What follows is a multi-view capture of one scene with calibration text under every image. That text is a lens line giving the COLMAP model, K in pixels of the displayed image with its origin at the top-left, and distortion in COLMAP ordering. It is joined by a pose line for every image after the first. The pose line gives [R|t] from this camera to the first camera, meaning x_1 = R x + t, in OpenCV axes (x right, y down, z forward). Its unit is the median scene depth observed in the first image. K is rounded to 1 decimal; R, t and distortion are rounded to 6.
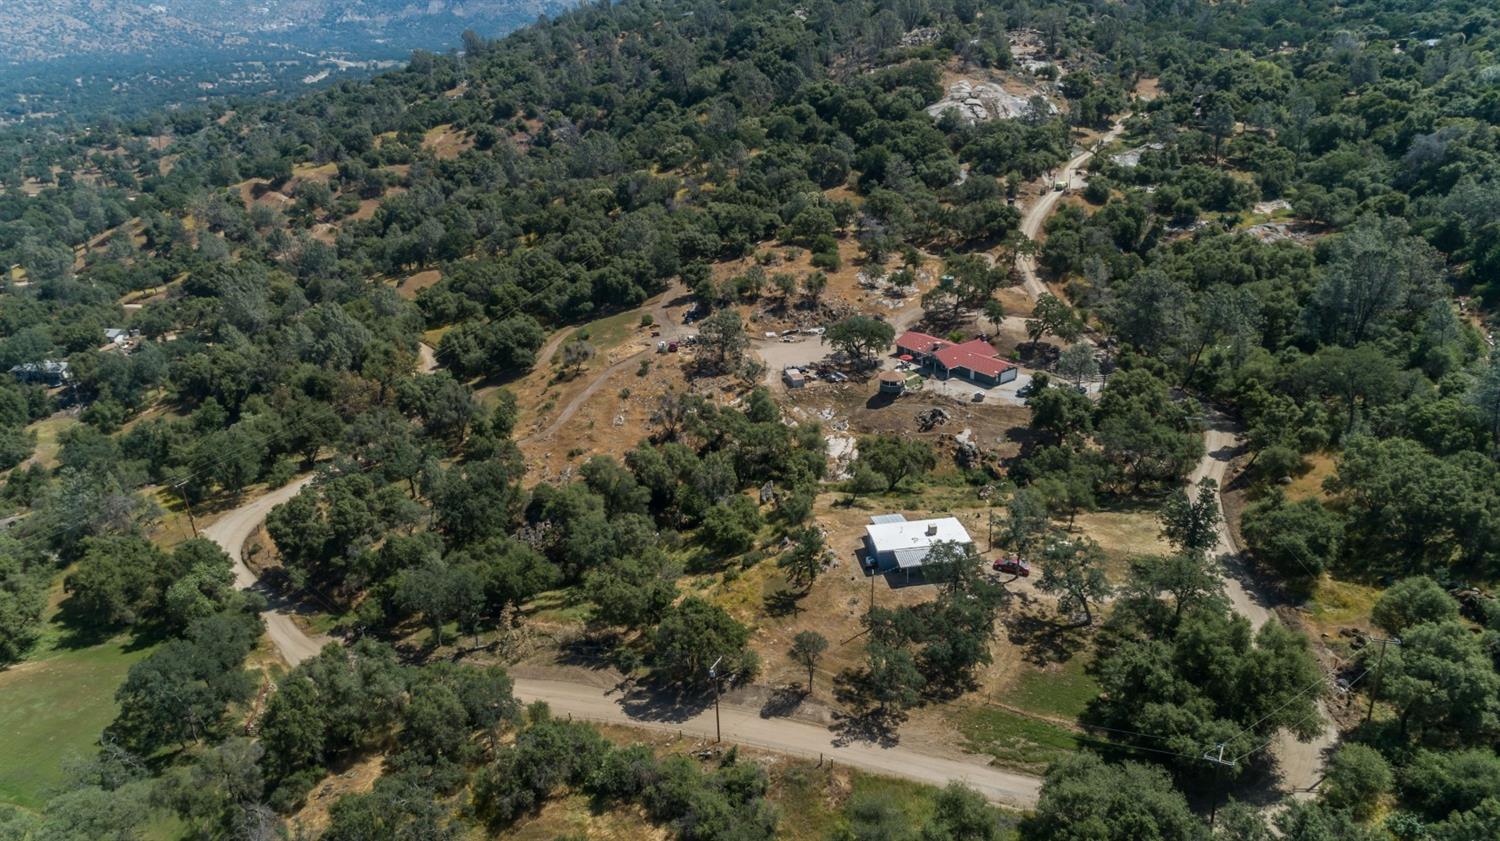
lens RADIAL K [[1044.0, 0, 750.9], [0, 1044.0, 422.8], [0, 0, 1]] dist [-0.000796, 0.004580]
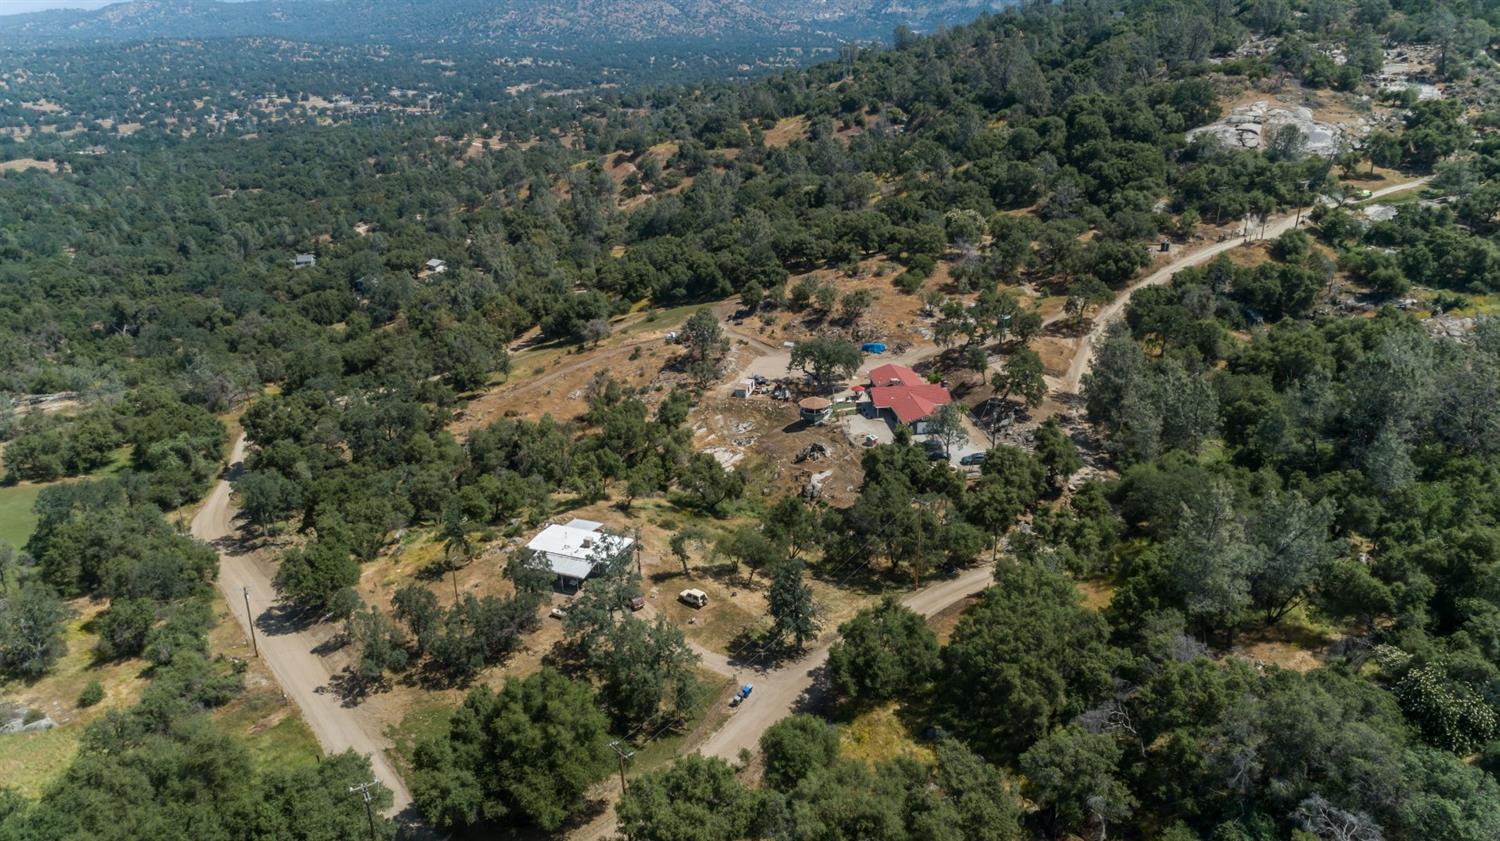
lens RADIAL K [[1044.0, 0, 750.8], [0, 1044.0, 418.0], [0, 0, 1]] dist [-0.000796, 0.004580]
pose [[0.868040, 0.197271, -0.455621, 0.291549], [-0.196048, 0.979293, 0.050500, -0.038023], [0.456149, 0.045487, 0.888740, 0.066976]]
